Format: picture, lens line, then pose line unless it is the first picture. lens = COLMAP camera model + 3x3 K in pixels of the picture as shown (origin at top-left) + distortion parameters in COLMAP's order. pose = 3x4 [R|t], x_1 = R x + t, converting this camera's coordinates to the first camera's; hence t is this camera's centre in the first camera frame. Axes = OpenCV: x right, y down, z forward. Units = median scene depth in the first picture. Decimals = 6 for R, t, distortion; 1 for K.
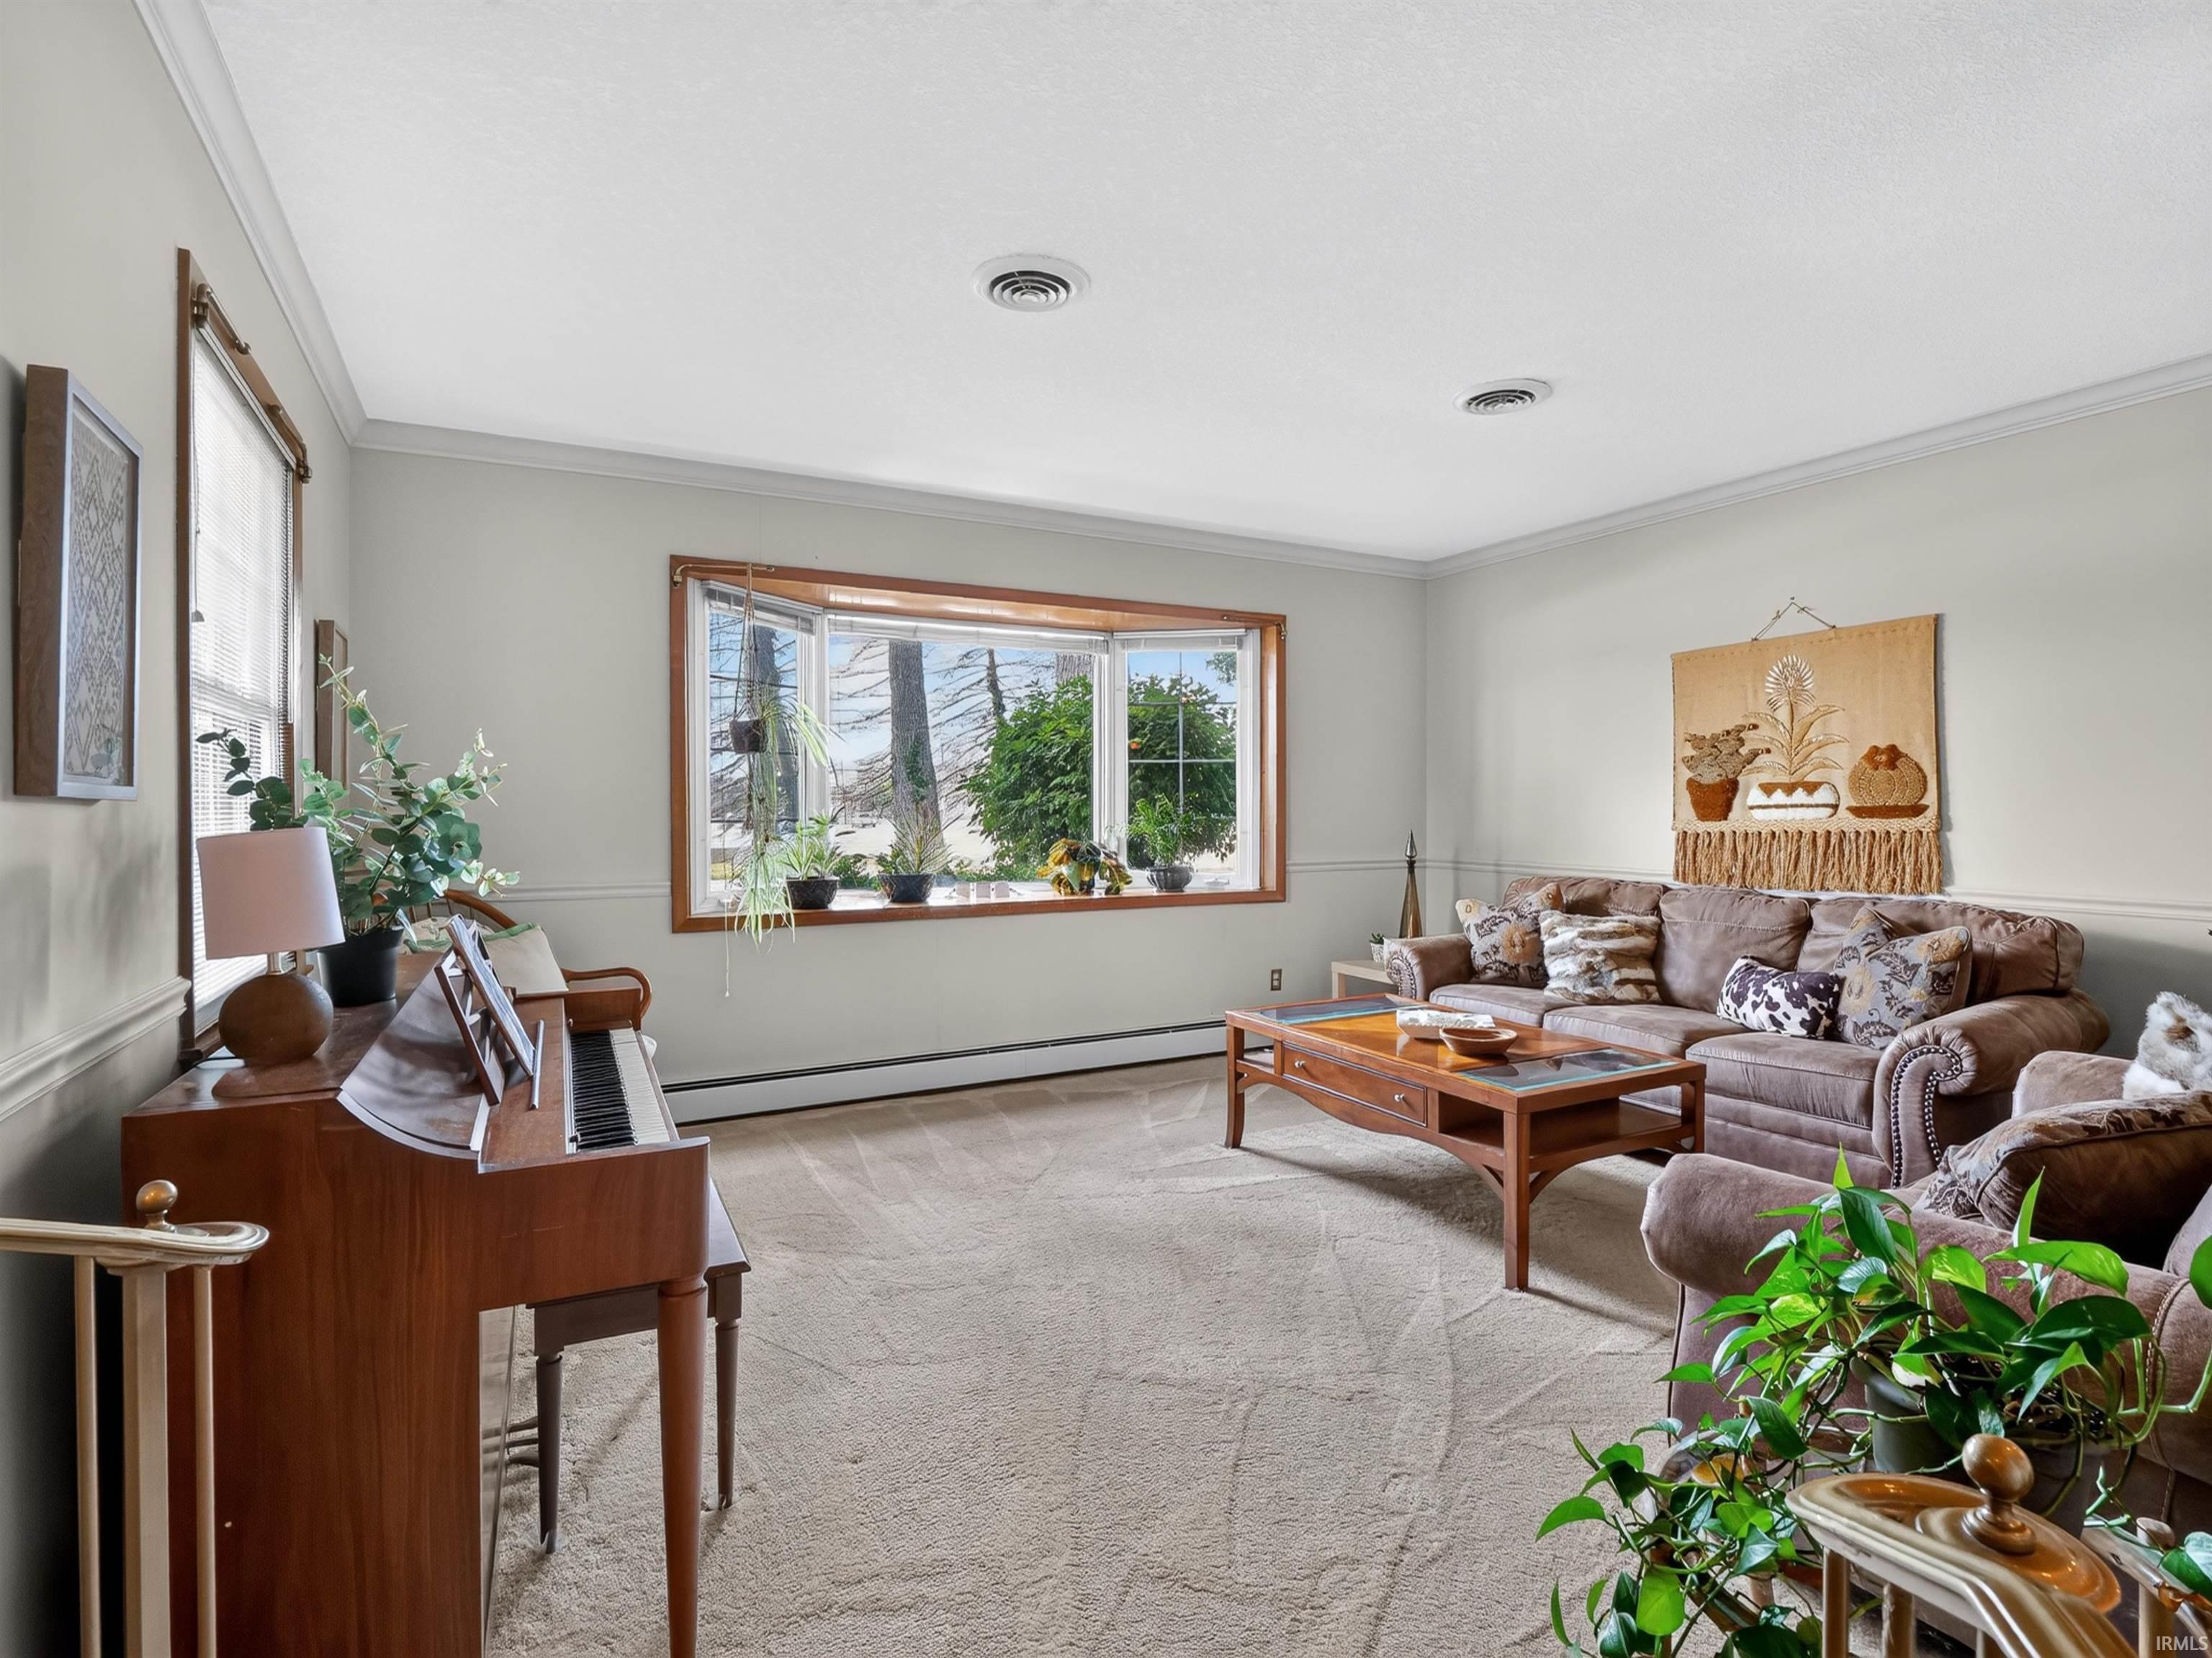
lens RADIAL K [[1104.3, 0, 1112.5], [0, 1104.3, 826.0], [0, 0, 1]] dist [-0.010384, -0.002134]
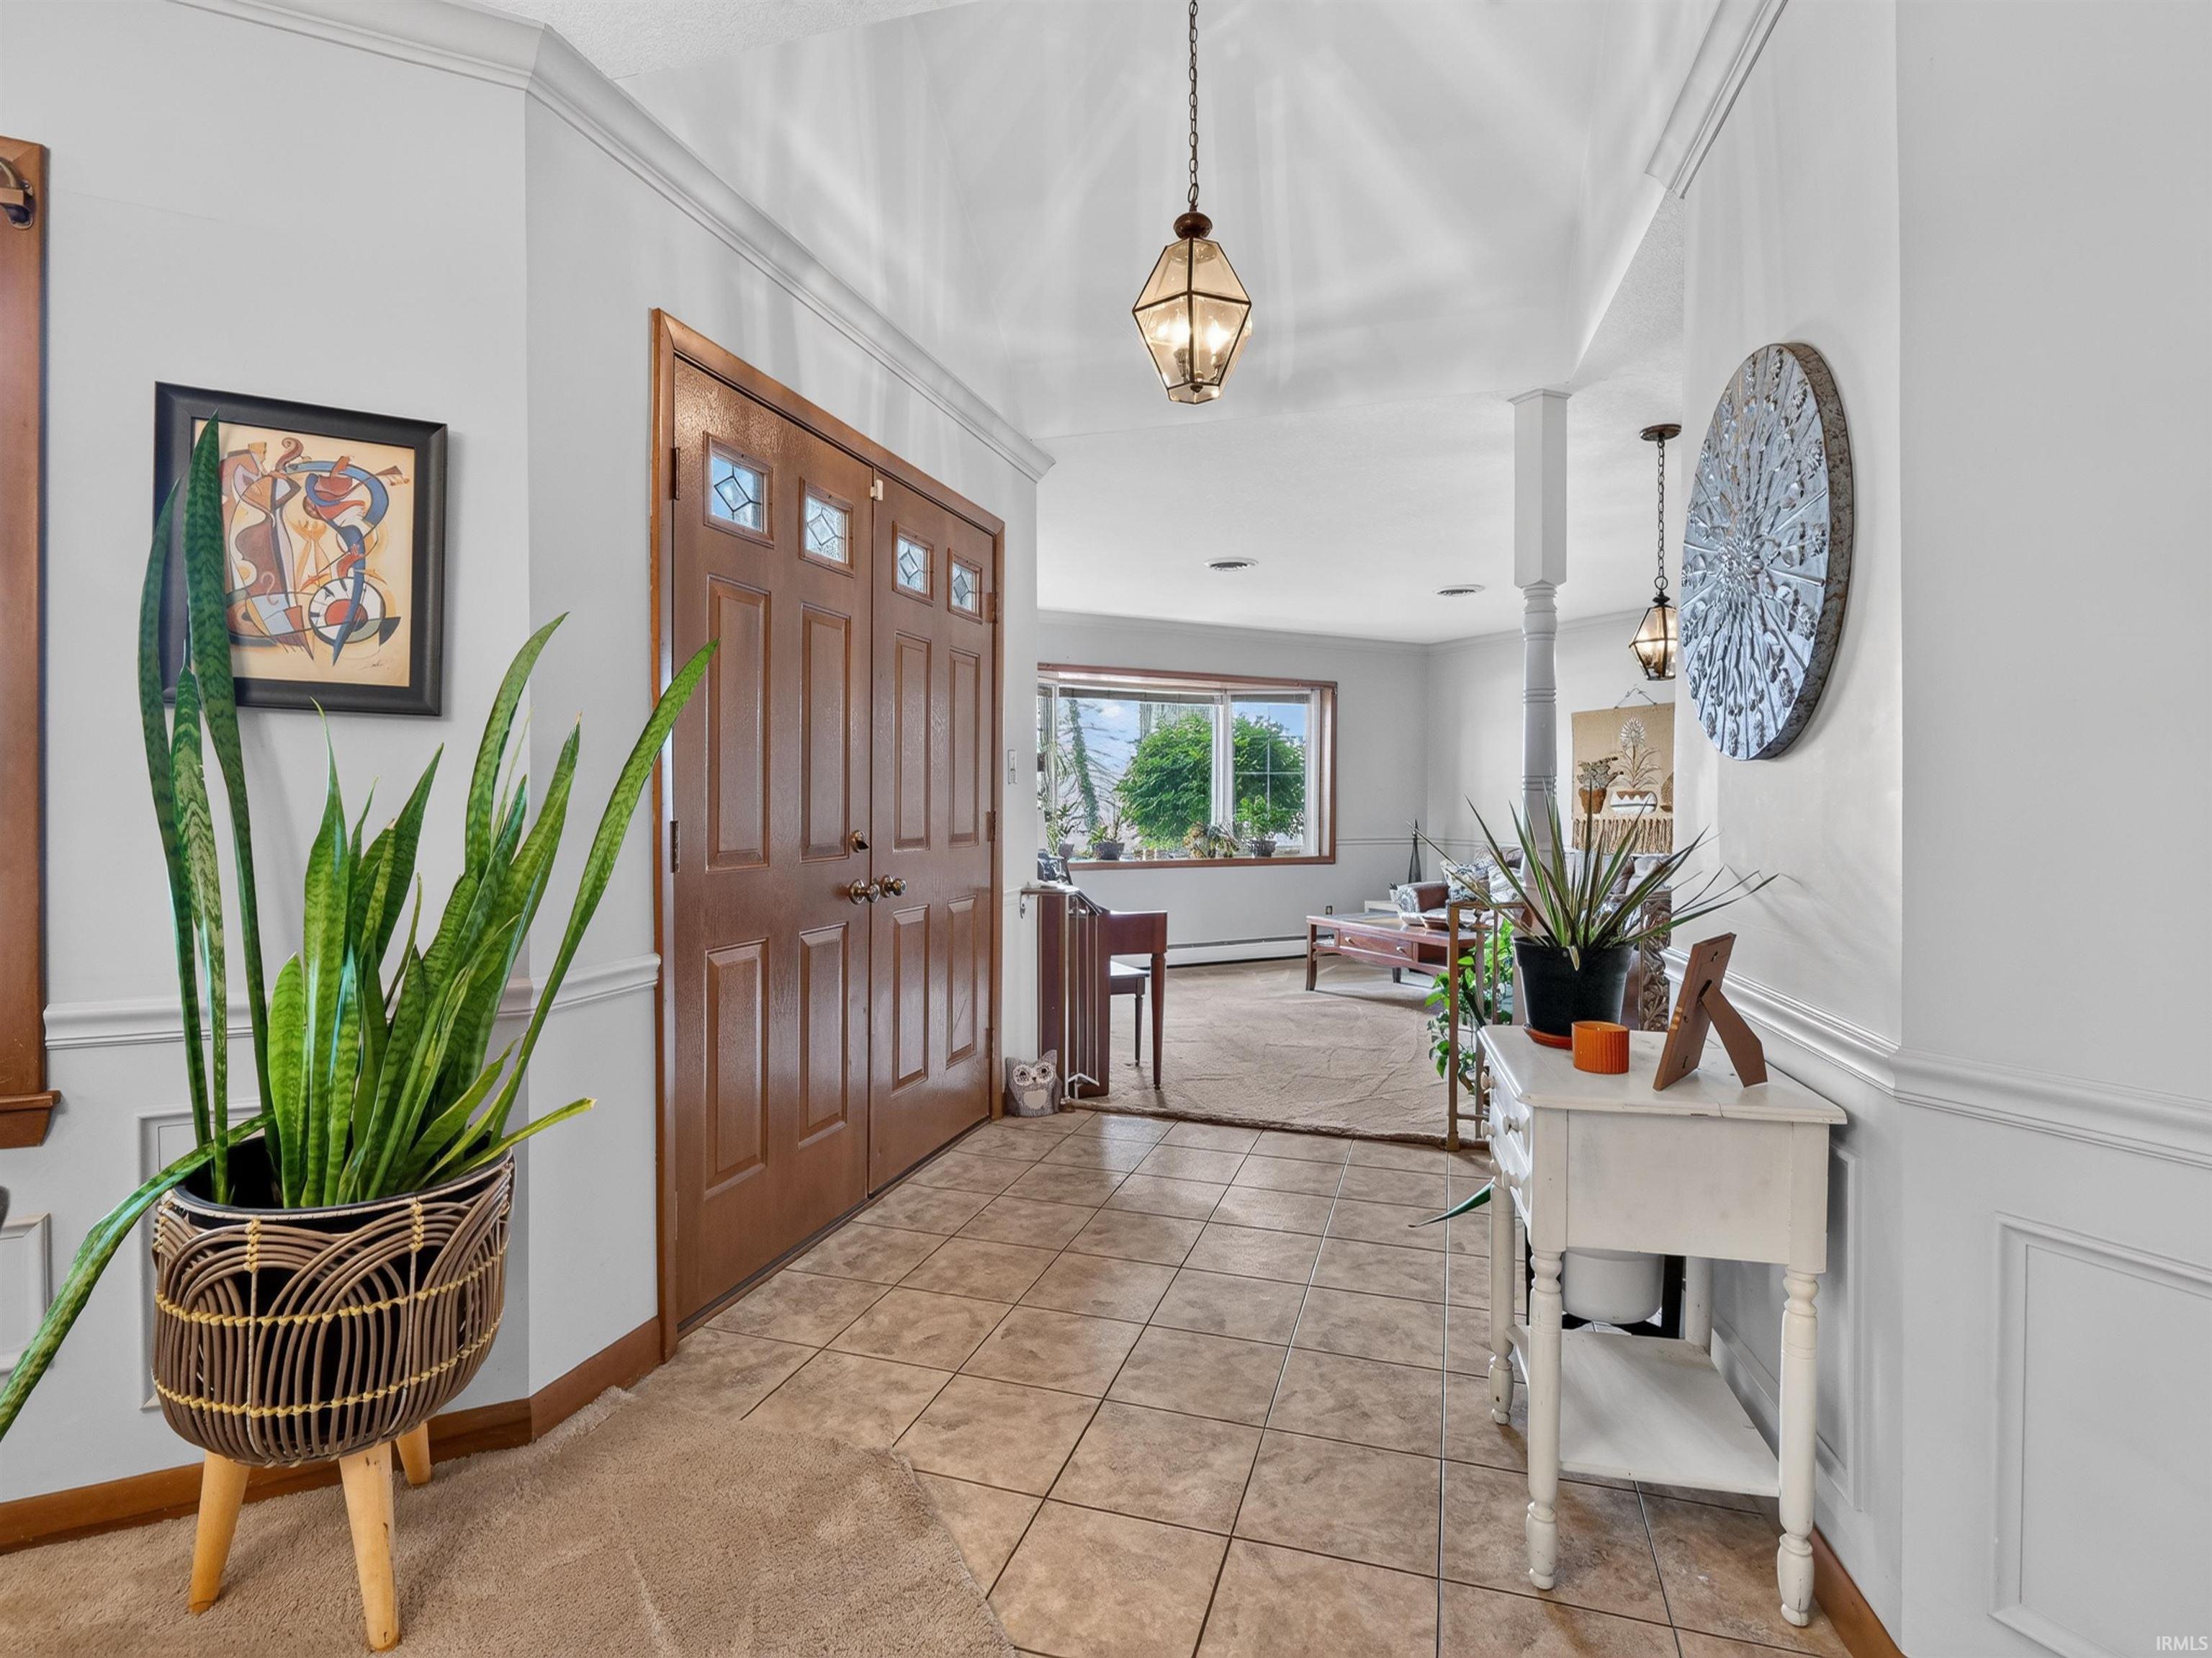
lens RADIAL K [[1104.3, 0, 1098.0], [0, 1104.3, 830.9], [0, 0, 1]] dist [-0.010384, -0.002134]
pose [[0.999269, 0.006768, -0.037613, -0.125905], [-0.006330, 0.999911, 0.011751, 0.005837], [0.037689, -0.011504, 0.999223, -0.601231]]
